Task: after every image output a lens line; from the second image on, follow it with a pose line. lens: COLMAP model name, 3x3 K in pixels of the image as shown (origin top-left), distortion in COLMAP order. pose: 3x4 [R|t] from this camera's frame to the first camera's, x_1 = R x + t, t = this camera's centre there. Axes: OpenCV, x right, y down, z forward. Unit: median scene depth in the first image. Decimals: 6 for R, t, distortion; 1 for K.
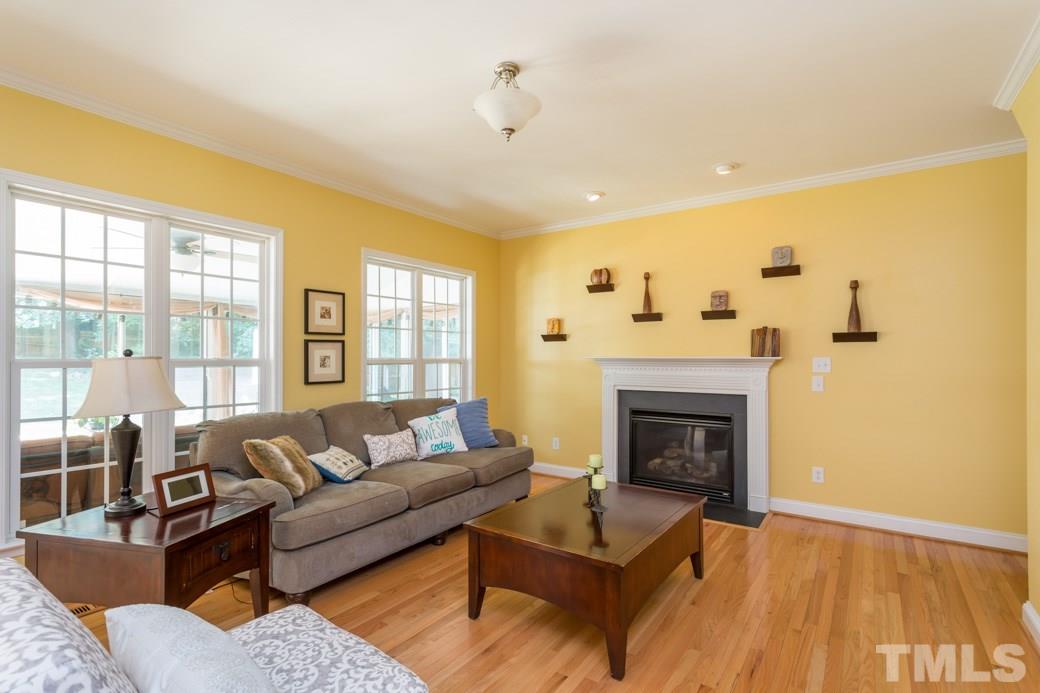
lens RADIAL K [[501.9, 0, 508.6], [0, 501.9, 352.9], [0, 0, 1]] dist [0.001975, 0.000007]
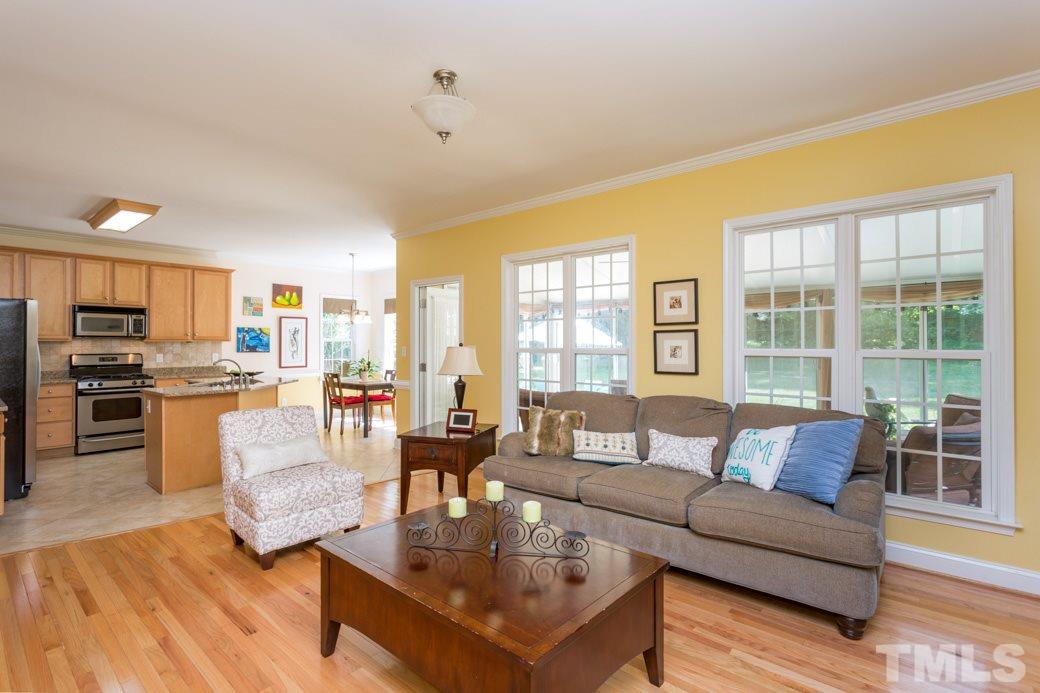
lens RADIAL K [[496.7, 0, 511.7], [0, 496.7, 340.7], [0, 0, 1]] dist [-0.001242, -0.000142]
pose [[-0.091632, -0.001934, -0.995791, 0.616435], [0.008256, 0.999962, -0.002701, -0.004606], [0.995759, -0.008468, -0.091612, 0.742969]]
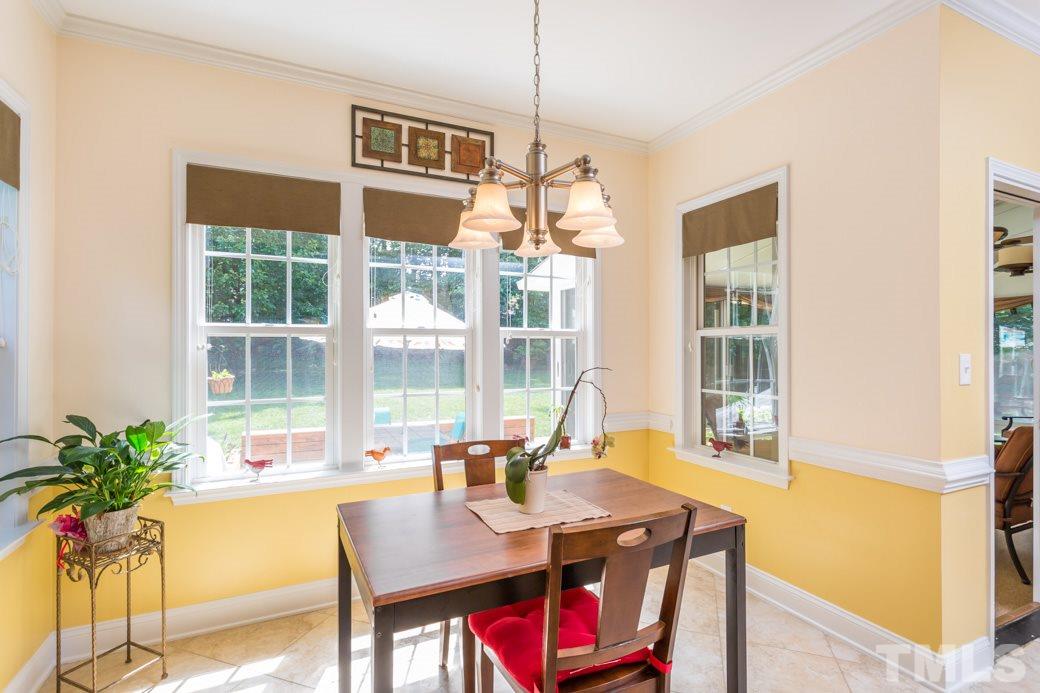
lens RADIAL K [[485.6, 0, 519.2], [0, 485.6, 352.4], [0, 0, 1]] dist [-0.015300, -0.000347]
pose [[0.878451, 0.003909, -0.477816, -1.008848], [0.003395, 0.999890, 0.014422, -0.001338], [0.477819, -0.014291, 0.878342, -0.340458]]
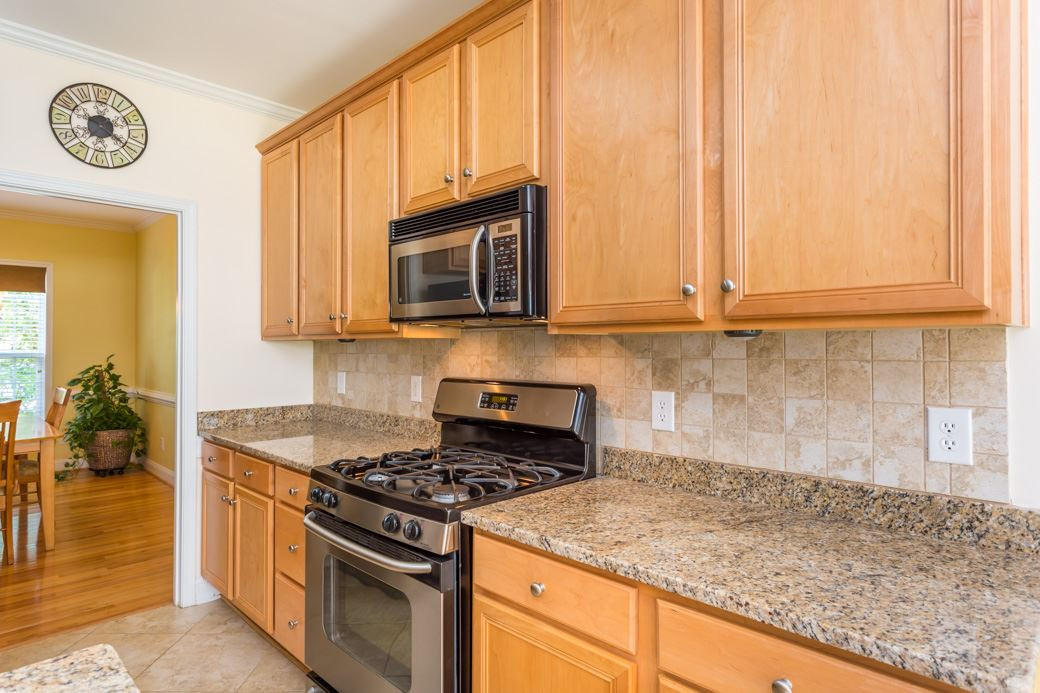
lens RADIAL K [[571.6, 0, 517.0], [0, 571.6, 343.5], [0, 0, 1]] dist [0.002575, 0.000672]
pose [[-0.988579, 0.004628, 0.150630, -0.937985], [0.002239, 0.999869, -0.016028, -0.002970], [-0.150684, -0.015508, -0.988460, -0.182715]]
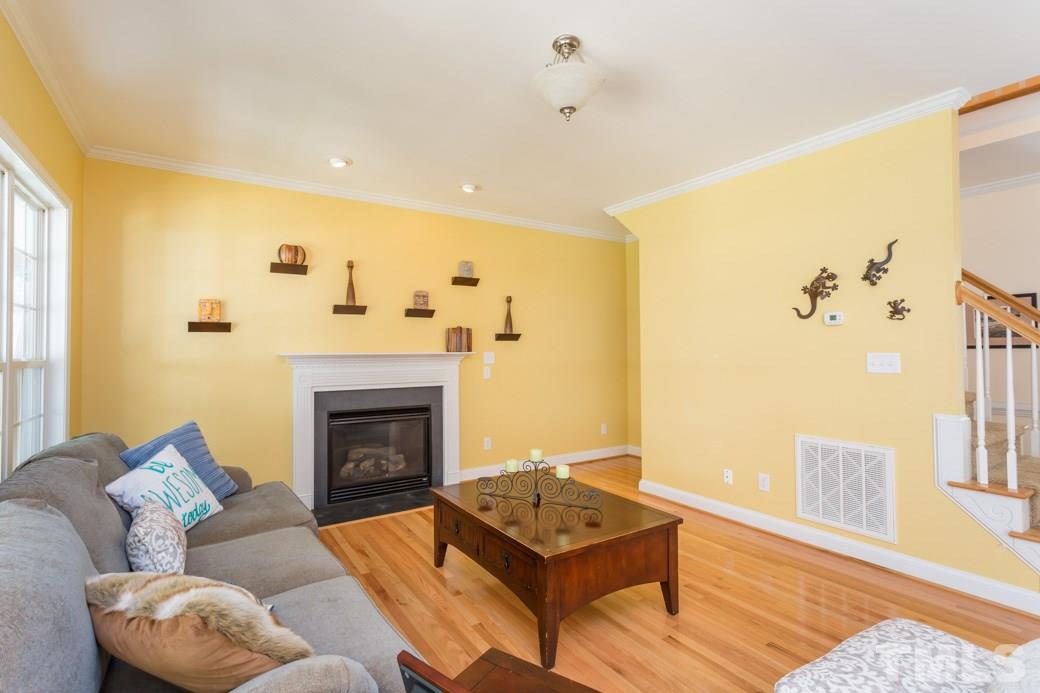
lens RADIAL K [[496.7, 0, 511.7], [0, 496.7, 340.7], [0, 0, 1]] dist [-0.001242, -0.000142]
pose [[0.360615, 0.014390, 0.932604, -0.534015], [-0.002297, 0.999892, -0.014540, -0.002313], [-0.932712, 0.003101, 0.360609, 0.464430]]
